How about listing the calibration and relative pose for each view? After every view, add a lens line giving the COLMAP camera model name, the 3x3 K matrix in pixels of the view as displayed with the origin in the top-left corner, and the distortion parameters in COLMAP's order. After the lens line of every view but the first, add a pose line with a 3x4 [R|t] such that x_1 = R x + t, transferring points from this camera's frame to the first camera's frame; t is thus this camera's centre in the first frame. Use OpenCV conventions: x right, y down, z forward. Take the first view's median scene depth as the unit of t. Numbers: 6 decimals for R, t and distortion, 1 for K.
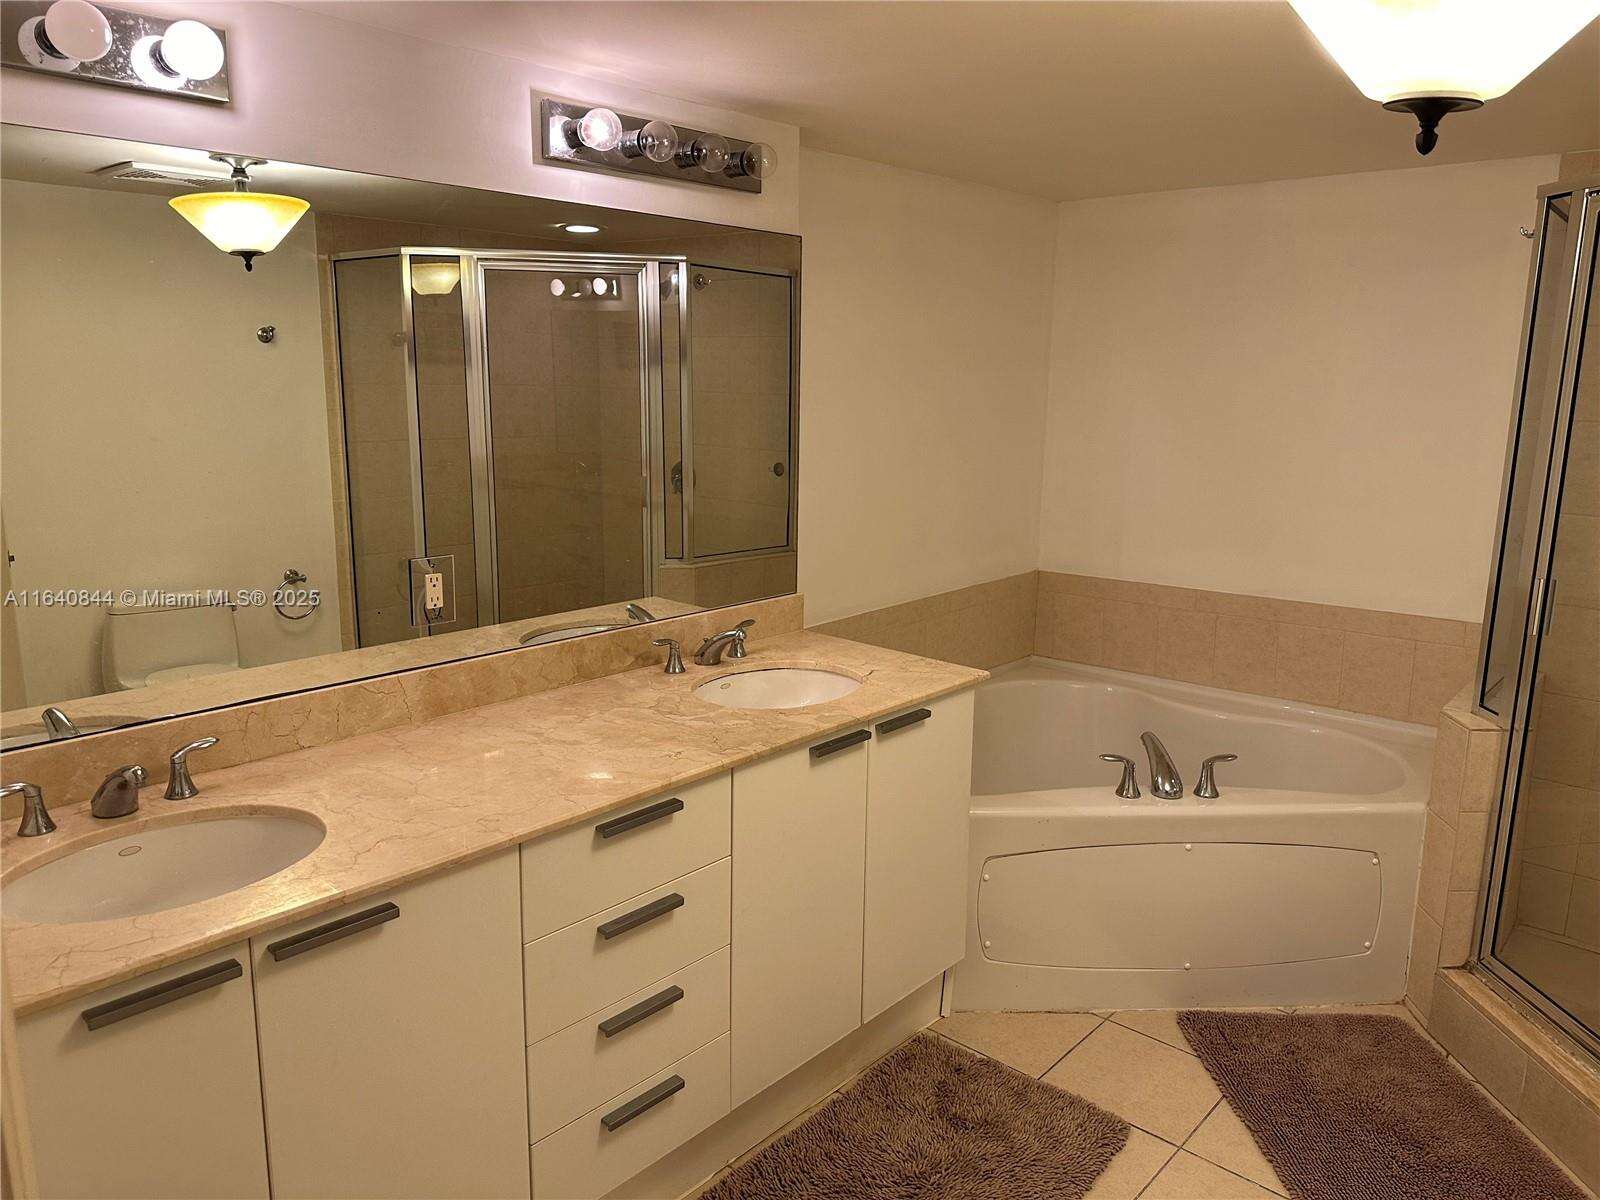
lens RADIAL K [[1144.0, 0, 840.2], [0, 1144.0, 598.5], [0, 0, 1]] dist [0.110579, -0.121502]
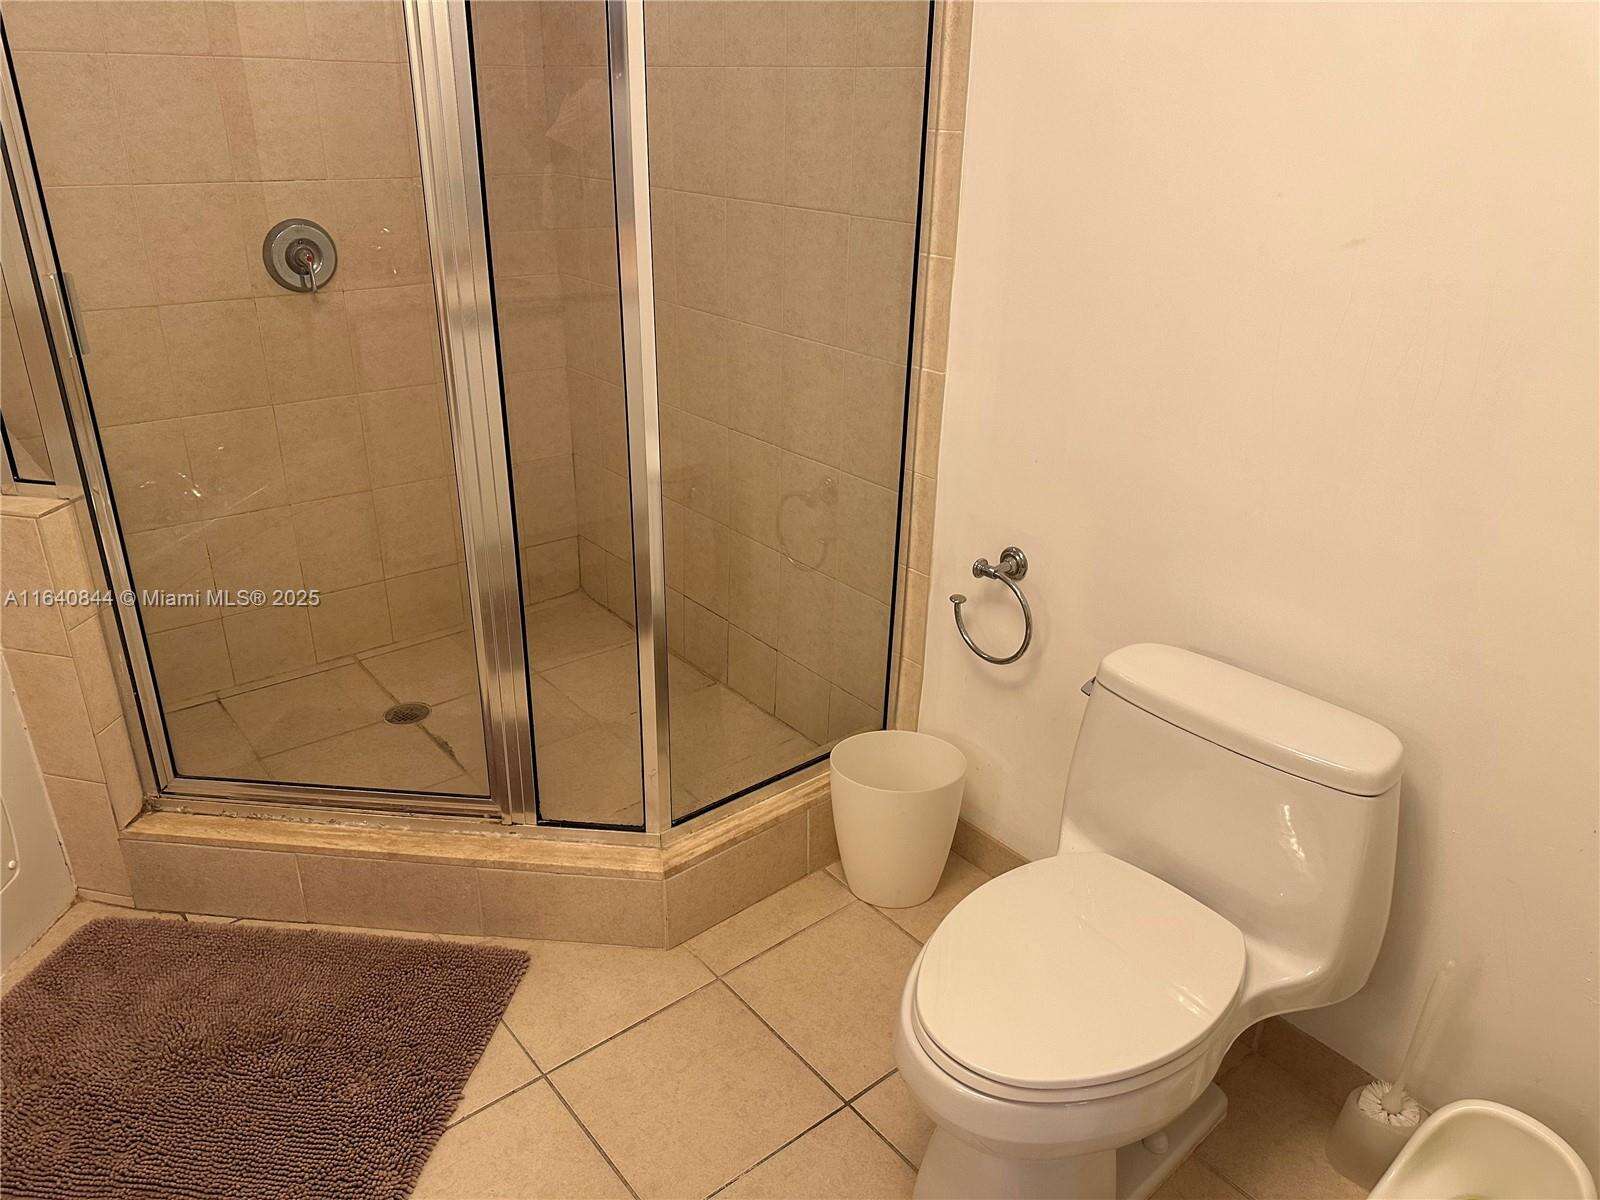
lens RADIAL K [[1144.0, 0, 840.2], [0, 1144.0, 598.5], [0, 0, 1]] dist [0.110579, -0.121502]
pose [[0.201635, -0.421757, 0.884005, 0.006521], [0.187124, 0.902505, 0.387903, -0.021574], [-0.961420, 0.087204, 0.260897, 0.350111]]
